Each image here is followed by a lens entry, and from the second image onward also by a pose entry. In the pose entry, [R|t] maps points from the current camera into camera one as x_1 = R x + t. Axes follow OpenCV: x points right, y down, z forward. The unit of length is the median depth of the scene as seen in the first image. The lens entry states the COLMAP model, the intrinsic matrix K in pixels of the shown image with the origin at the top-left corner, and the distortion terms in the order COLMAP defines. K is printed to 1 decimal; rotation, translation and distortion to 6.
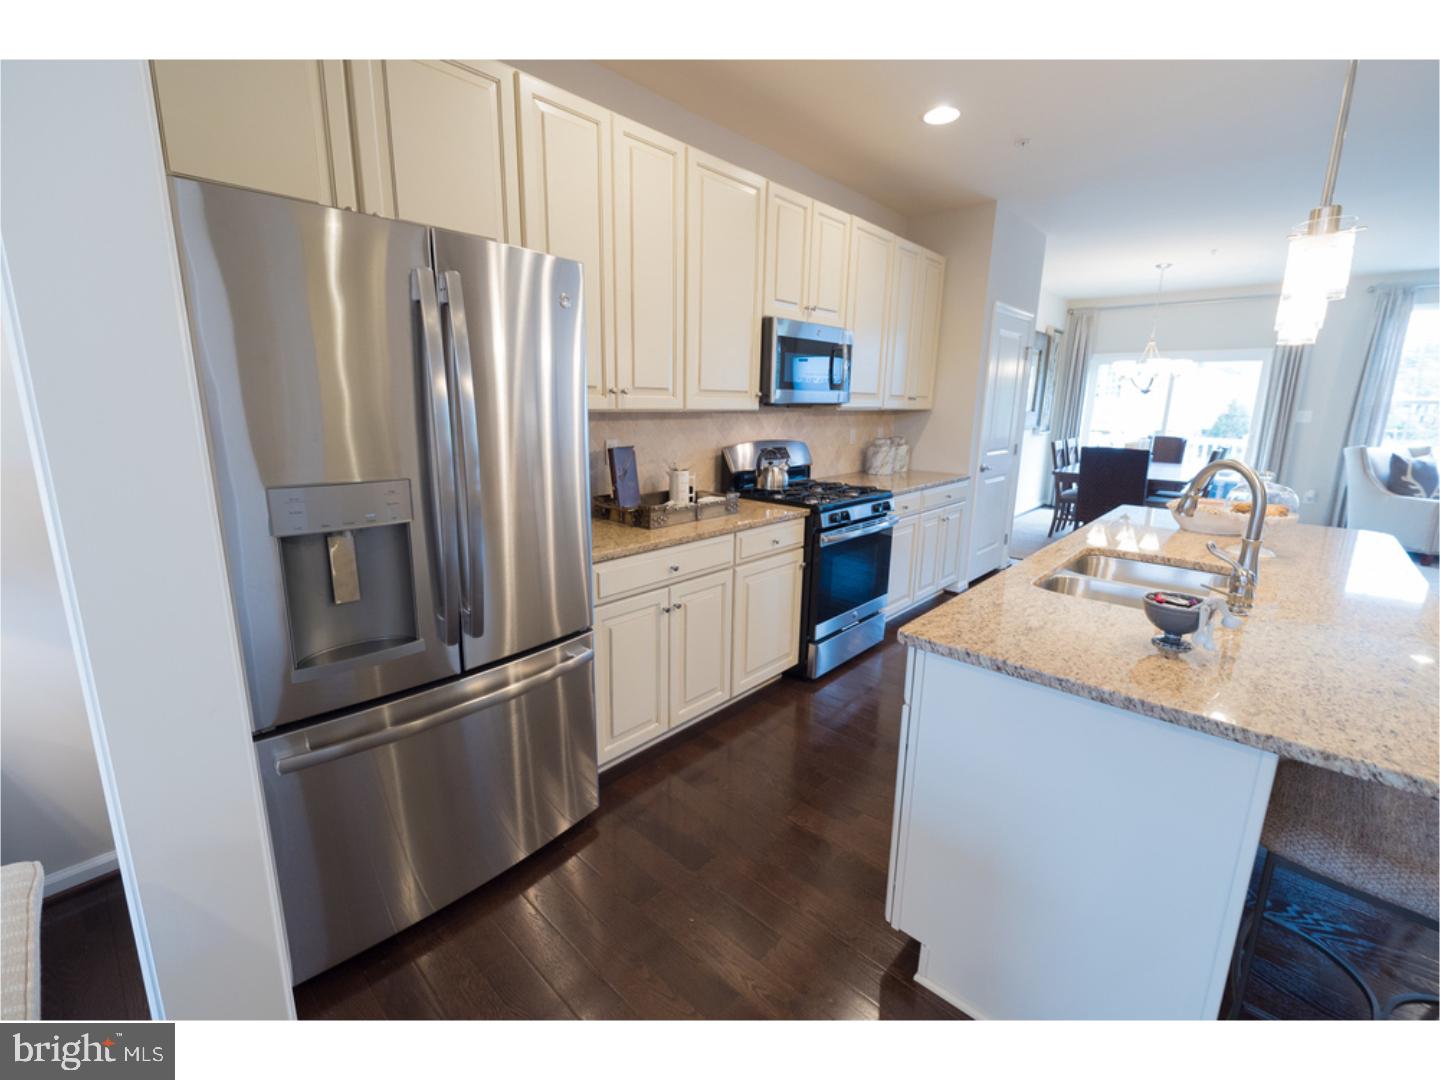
lens RADIAL K [[619.8, 0, 718.9], [0, 619.8, 530.1], [0, 0, 1]] dist [0.000412, -0.000646]
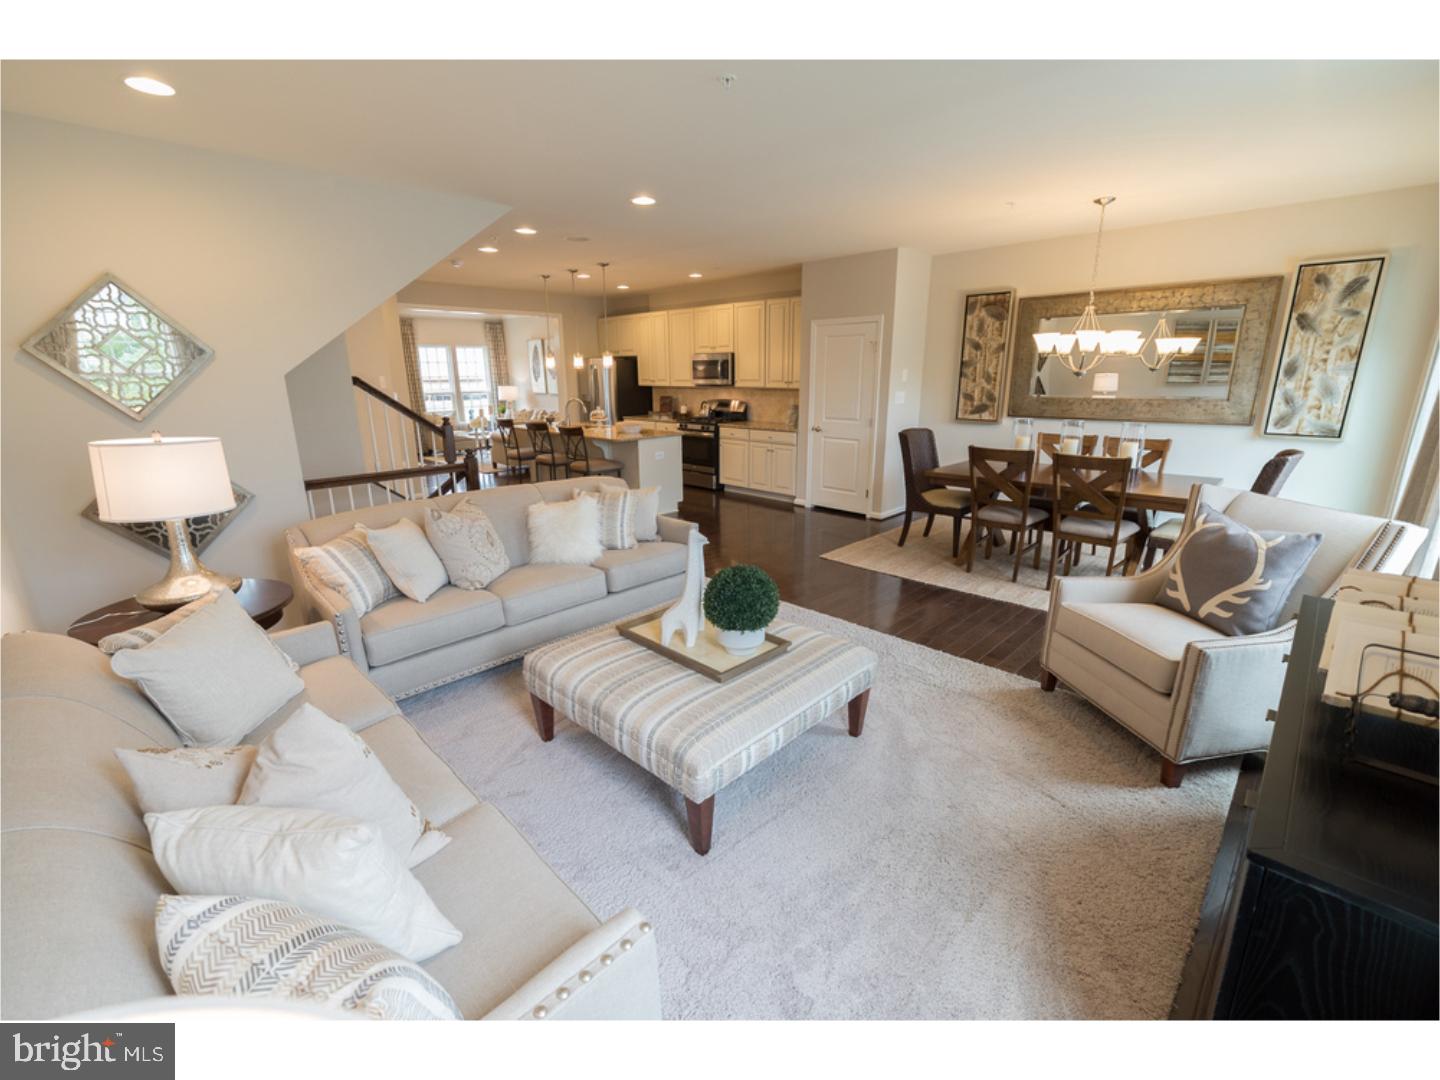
lens RADIAL K [[619.8, 0, 715.6], [0, 619.8, 536.5], [0, 0, 1]] dist [0.000412, -0.000646]
pose [[-0.041871, 0.251330, -0.966995, 3.094324], [-0.192572, 0.947667, 0.254645, -0.295593], [0.980389, 0.196879, 0.008720, 1.247971]]
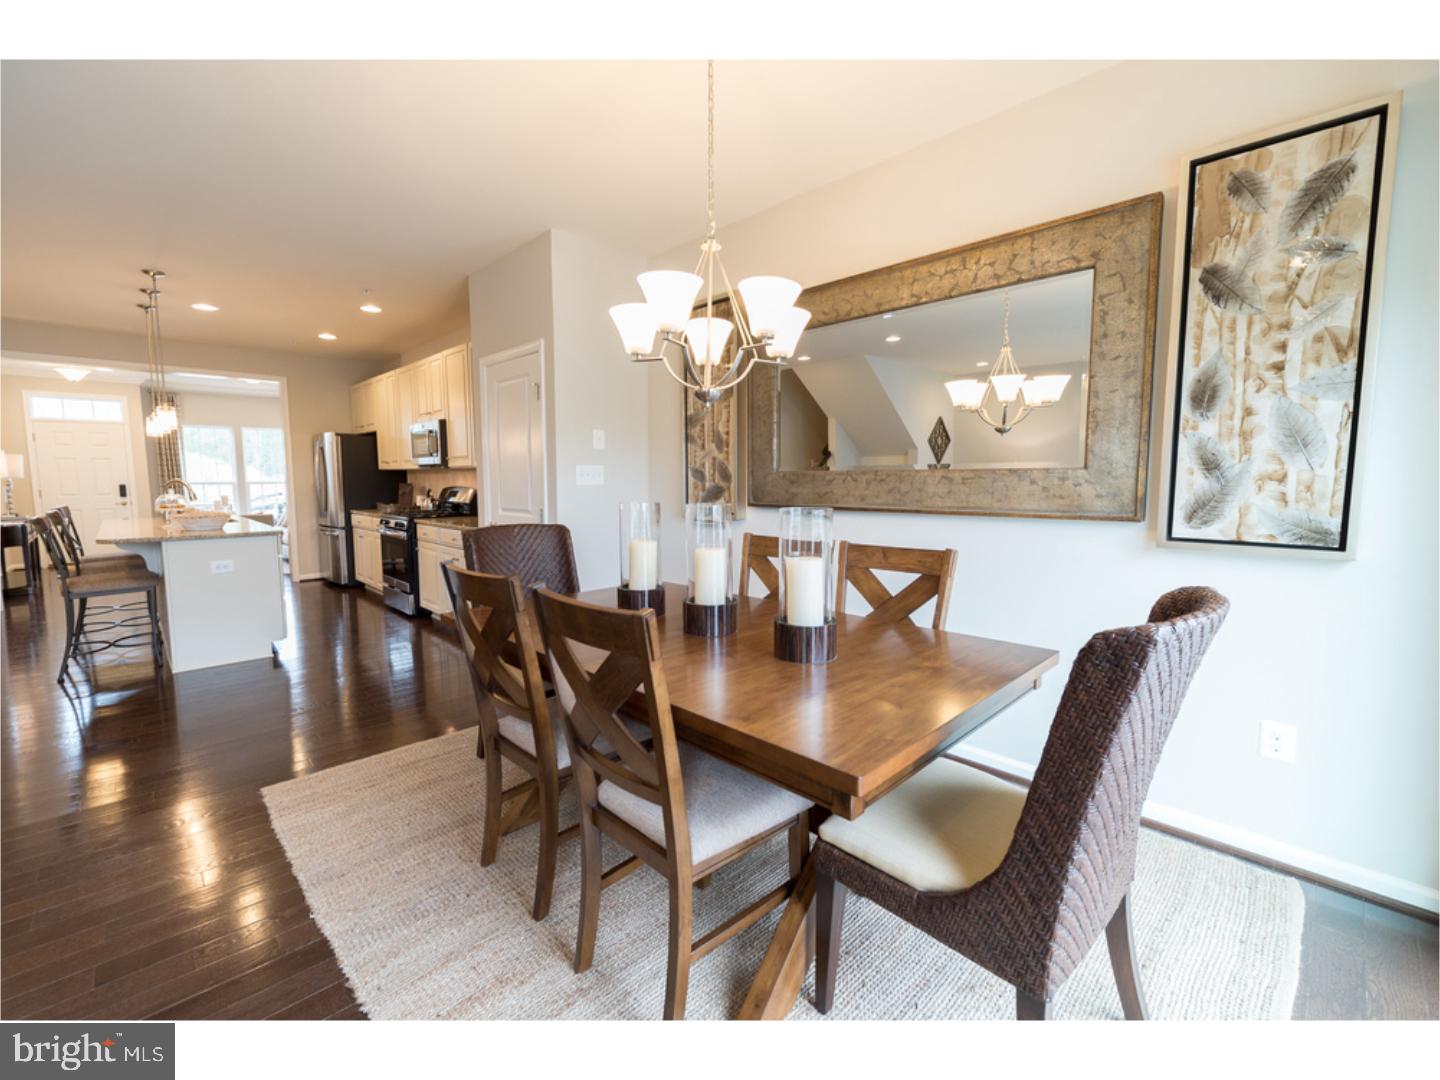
lens RADIAL K [[619.8, 0, 712.2], [0, 619.8, 536.8], [0, 0, 1]] dist [0.000412, -0.000646]
pose [[-0.049348, 0.089505, -0.994763, 2.117235], [-0.200460, 0.974823, 0.097655, -0.382747], [0.978458, 0.204229, -0.030163, 2.139136]]
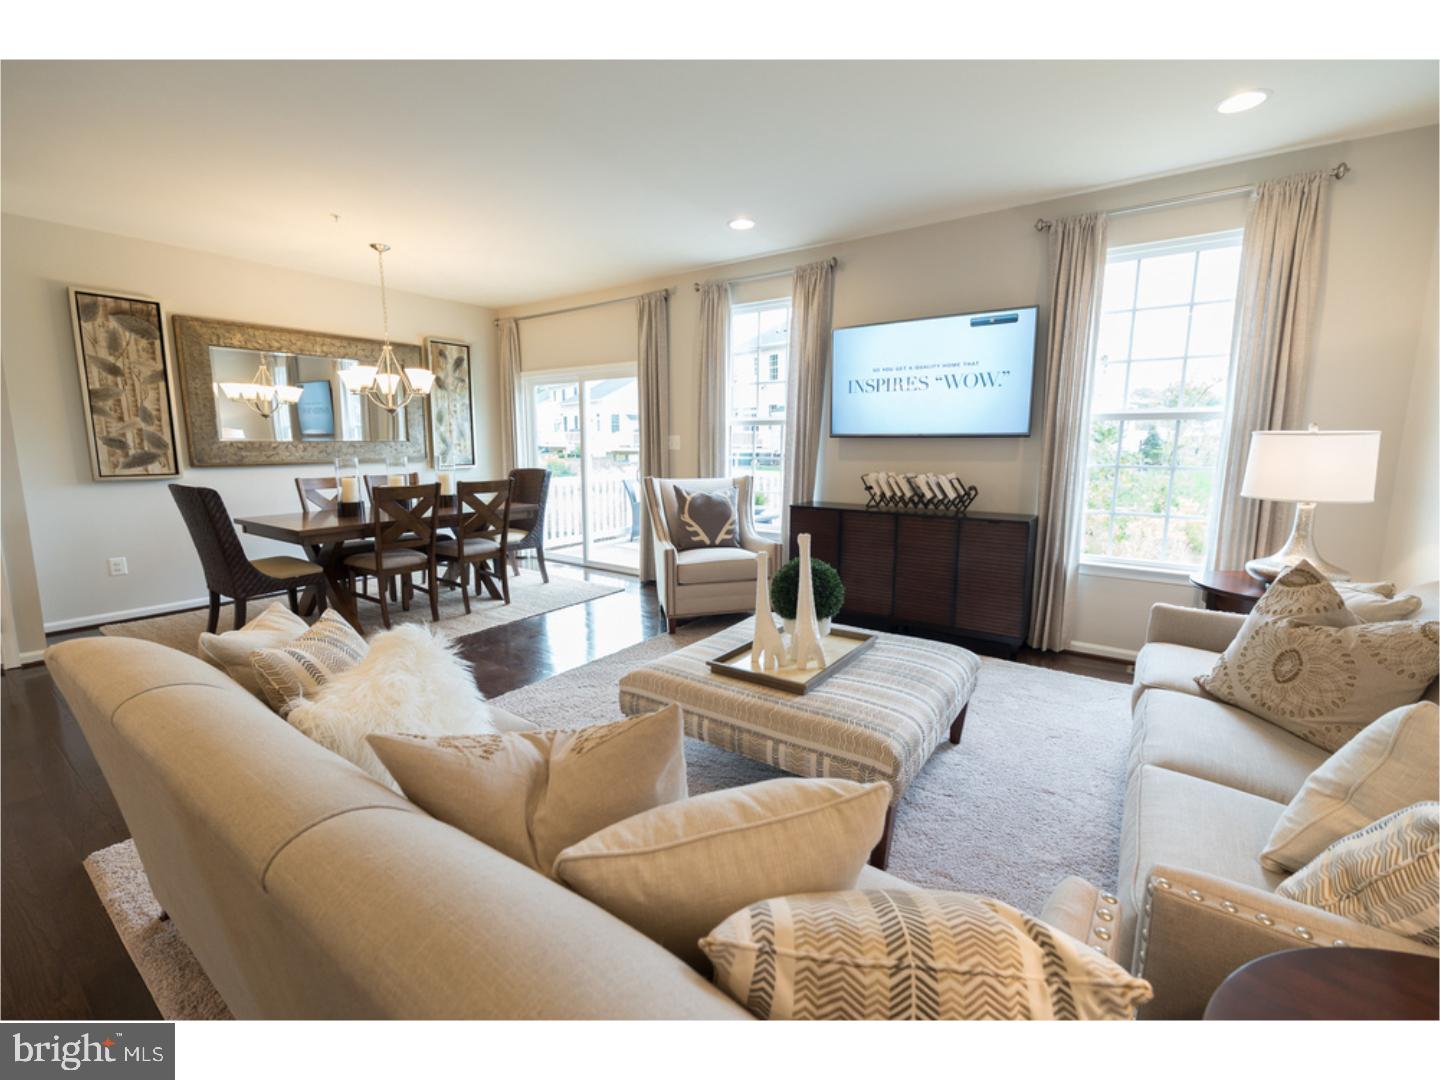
lens RADIAL K [[619.8, 0, 704.0], [0, 619.8, 536.7], [0, 0, 1]] dist [0.000412, -0.000646]
pose [[0.992898, -0.024392, 0.116442, 2.032338], [0.030351, 0.998304, -0.049678, -0.038602], [-0.115033, 0.052859, 0.991954, 0.430536]]
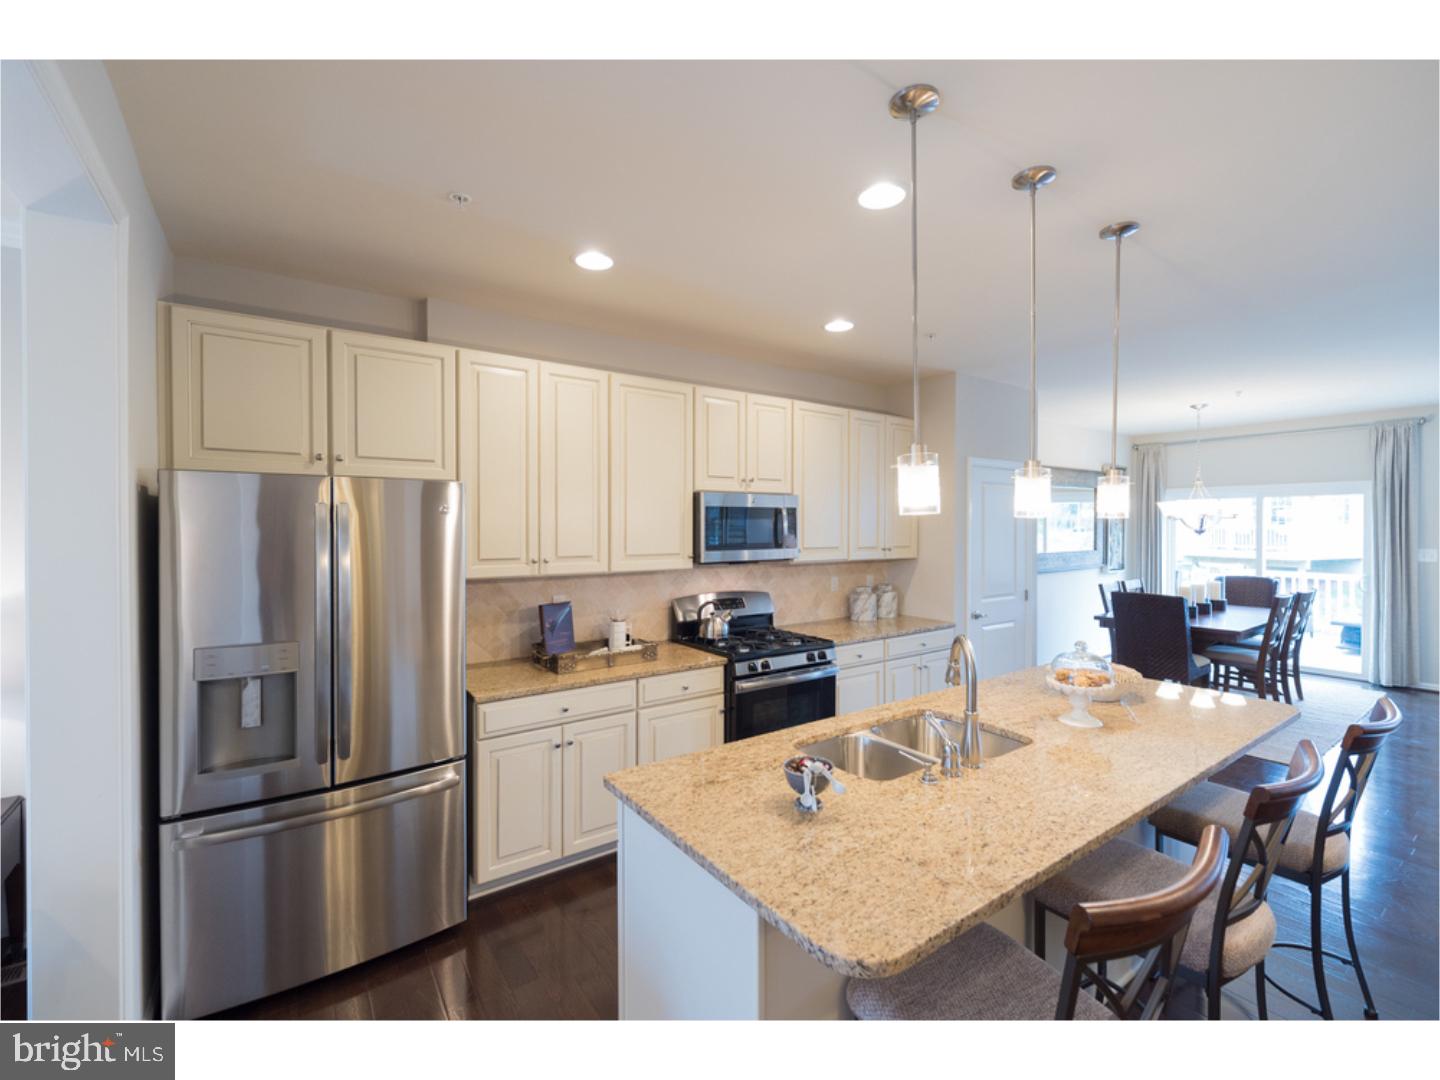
lens RADIAL K [[619.8, 0, 716.0], [0, 619.8, 532.5], [0, 0, 1]] dist [0.000412, -0.000646]
pose [[0.976892, -0.012593, -0.213363, 0.361902], [-0.029907, 0.980389, -0.194792, -0.037302], [0.211632, 0.196671, 0.957357, -0.110188]]
